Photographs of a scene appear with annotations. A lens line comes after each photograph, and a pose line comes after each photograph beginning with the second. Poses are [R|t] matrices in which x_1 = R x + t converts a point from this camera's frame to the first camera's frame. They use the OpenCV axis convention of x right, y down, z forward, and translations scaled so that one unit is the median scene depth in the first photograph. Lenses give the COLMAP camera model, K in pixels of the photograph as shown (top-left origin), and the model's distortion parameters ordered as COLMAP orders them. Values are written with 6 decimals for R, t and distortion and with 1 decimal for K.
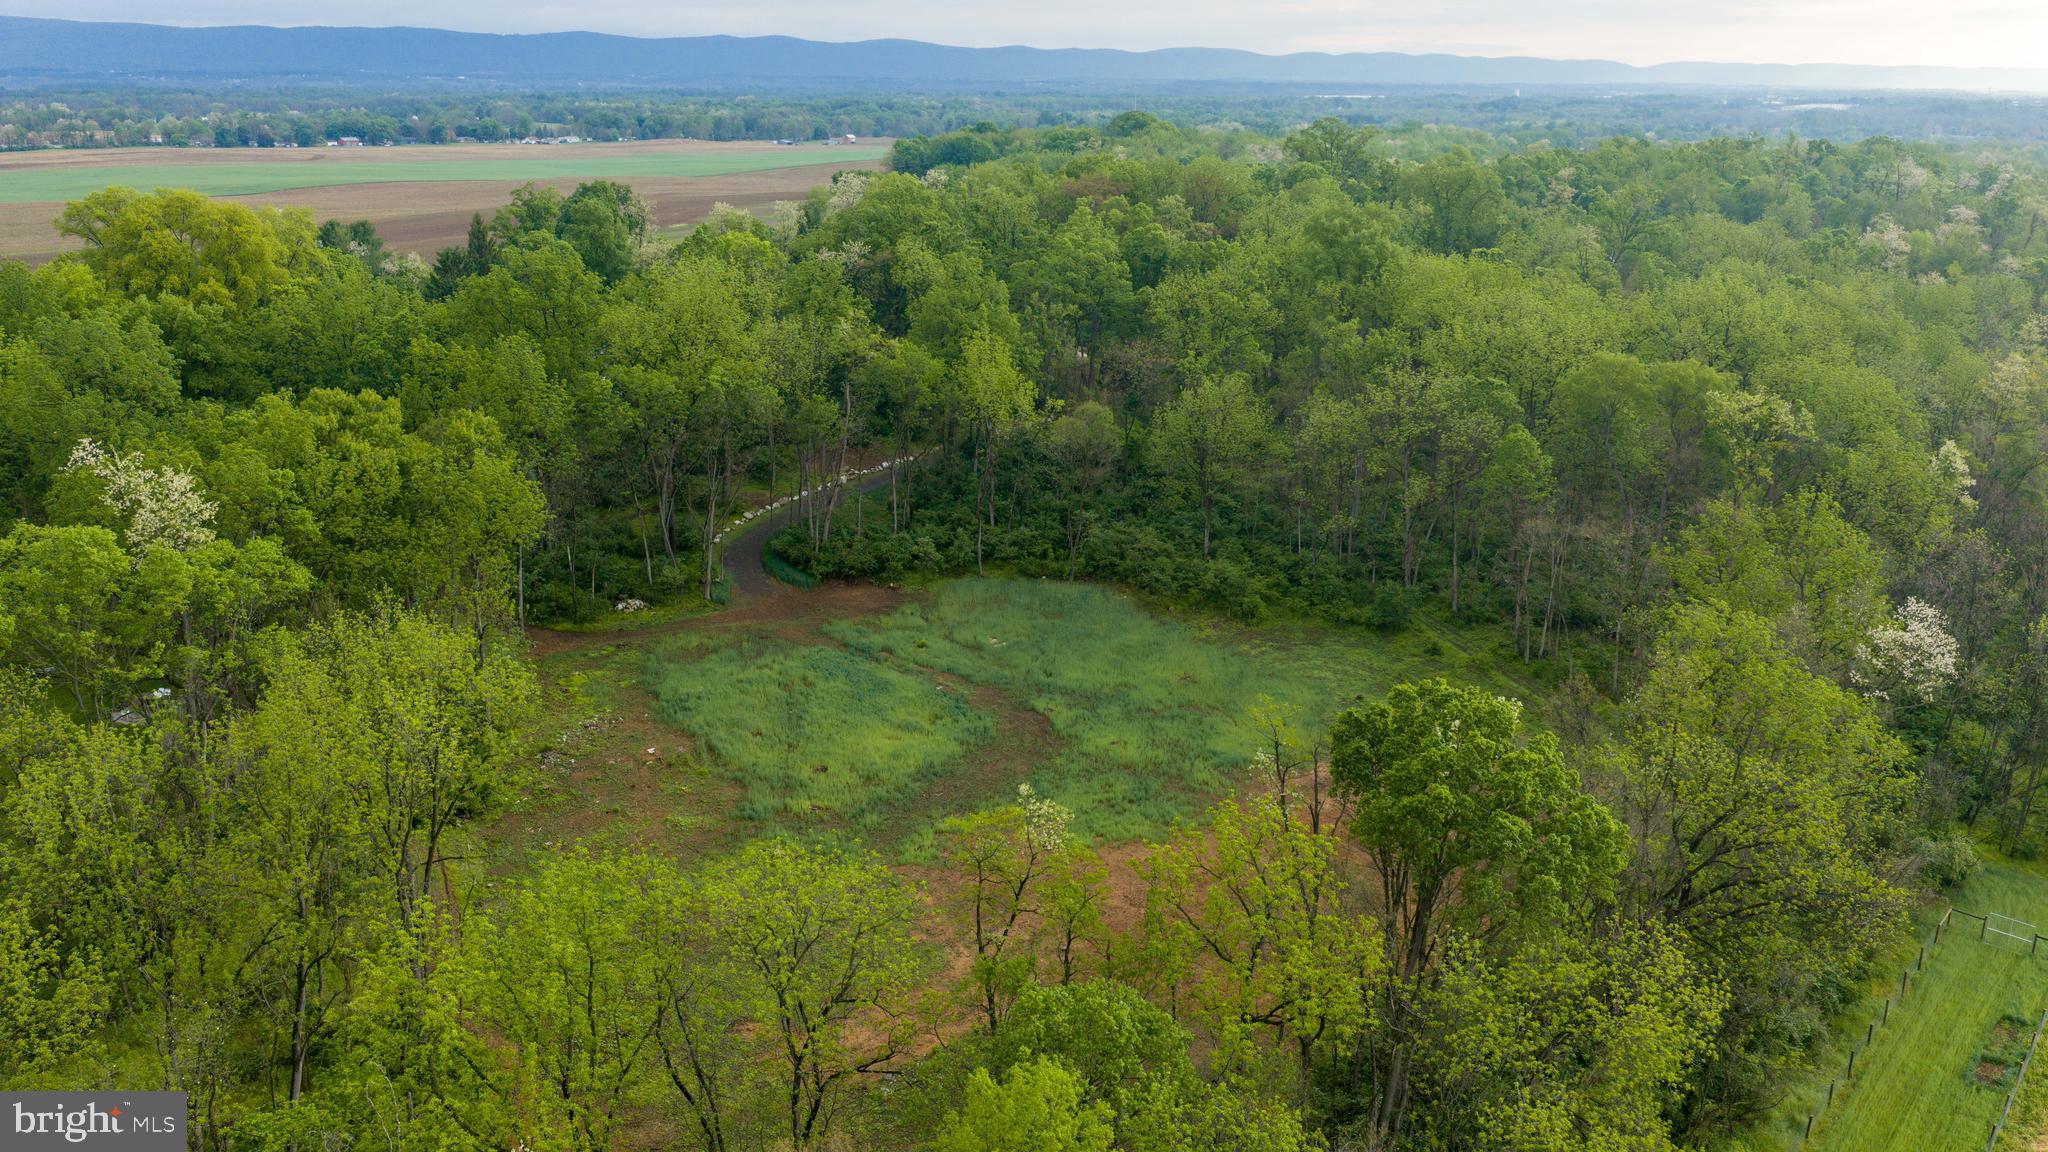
lens RADIAL K [[1570.5, 0, 1024.0], [0, 1570.5, 576.0], [0, 0, 1]] dist [0.010848, -0.006683]
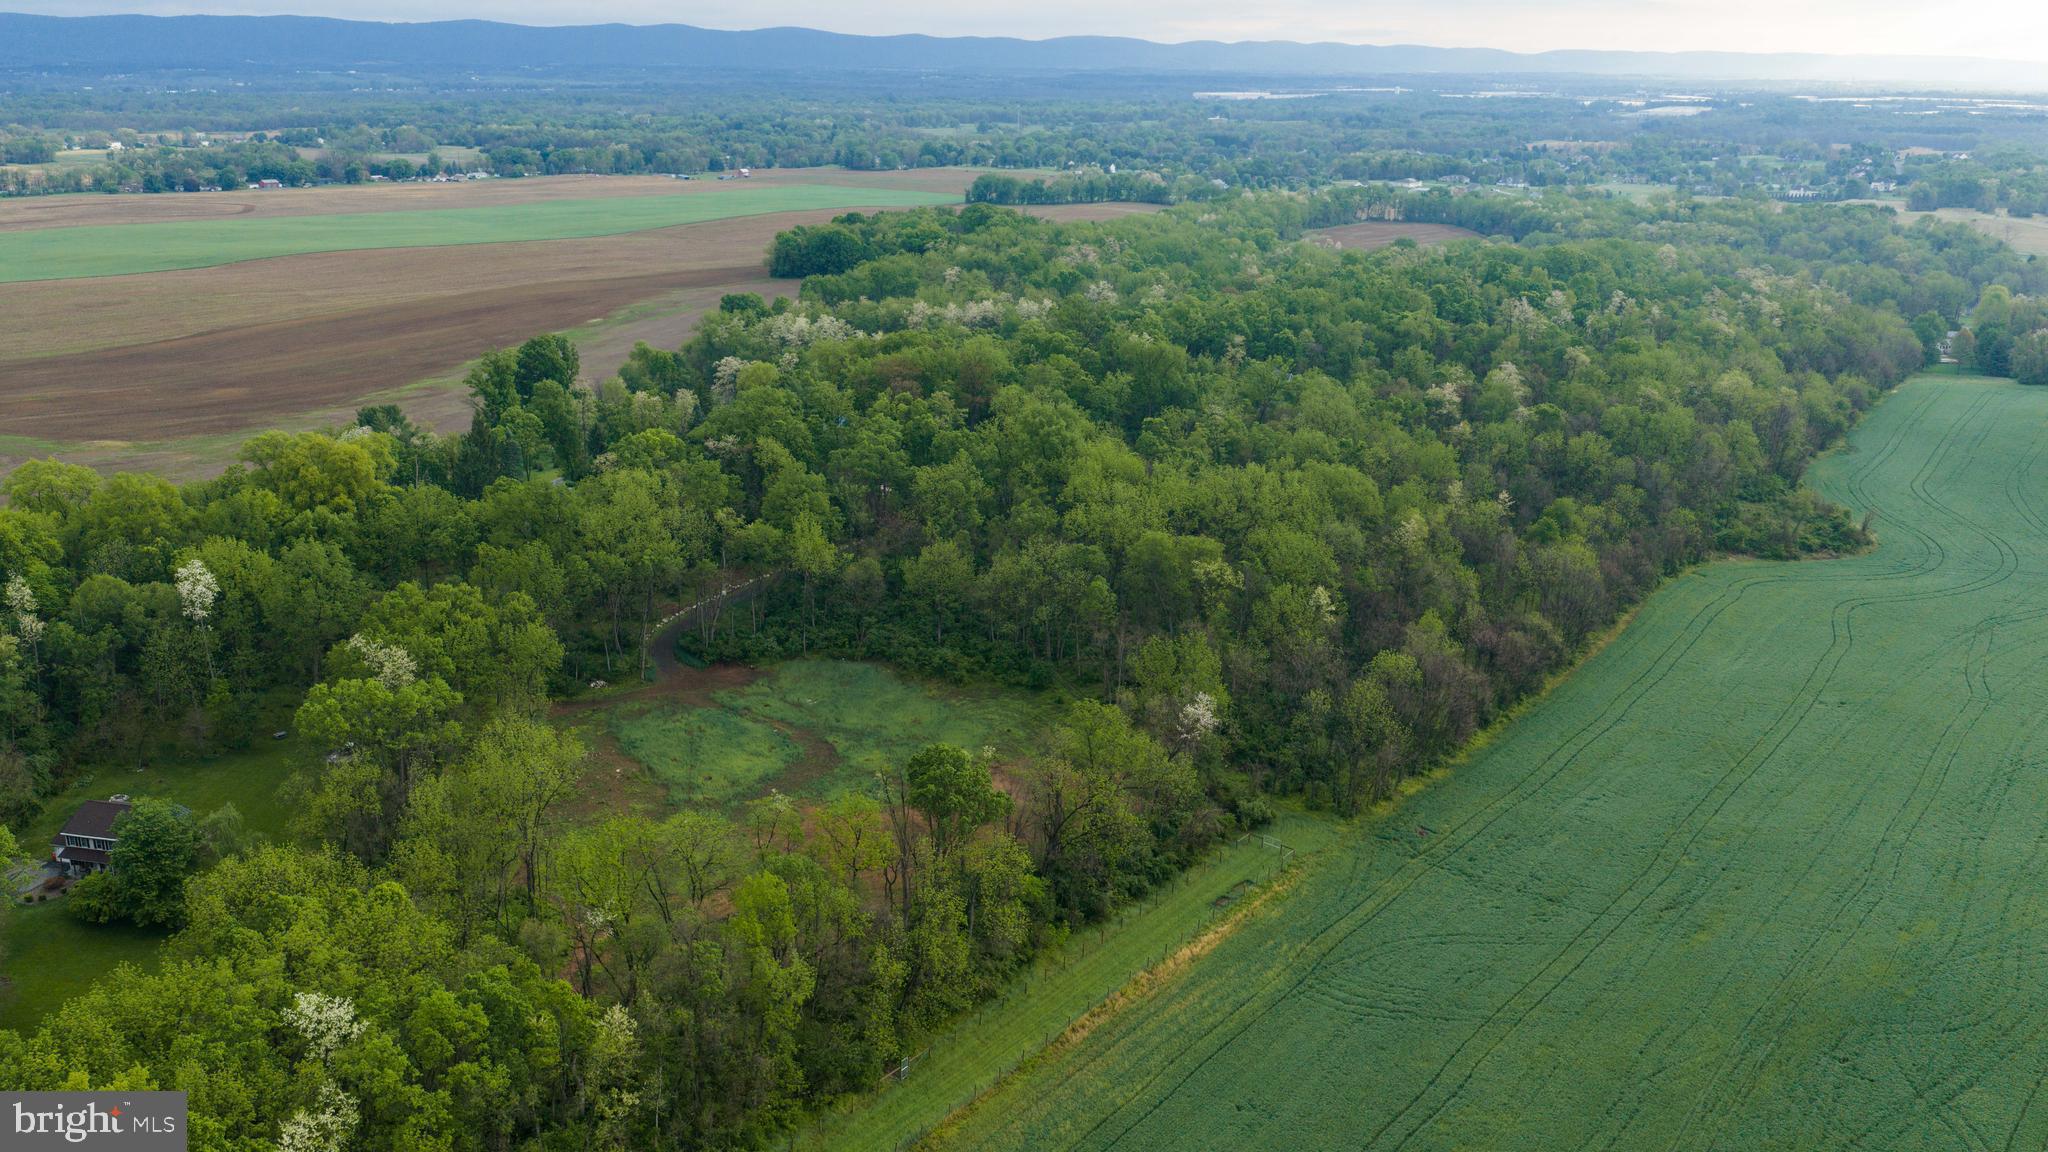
lens RADIAL K [[1570.5, 0, 1024.0], [0, 1570.5, 576.0], [0, 0, 1]] dist [0.010848, -0.006683]
pose [[0.998178, -0.015204, 0.058399, 0.115940], [0.014555, 0.999828, 0.011508, -0.110771], [-0.058564, -0.010637, 0.998227, -0.737020]]
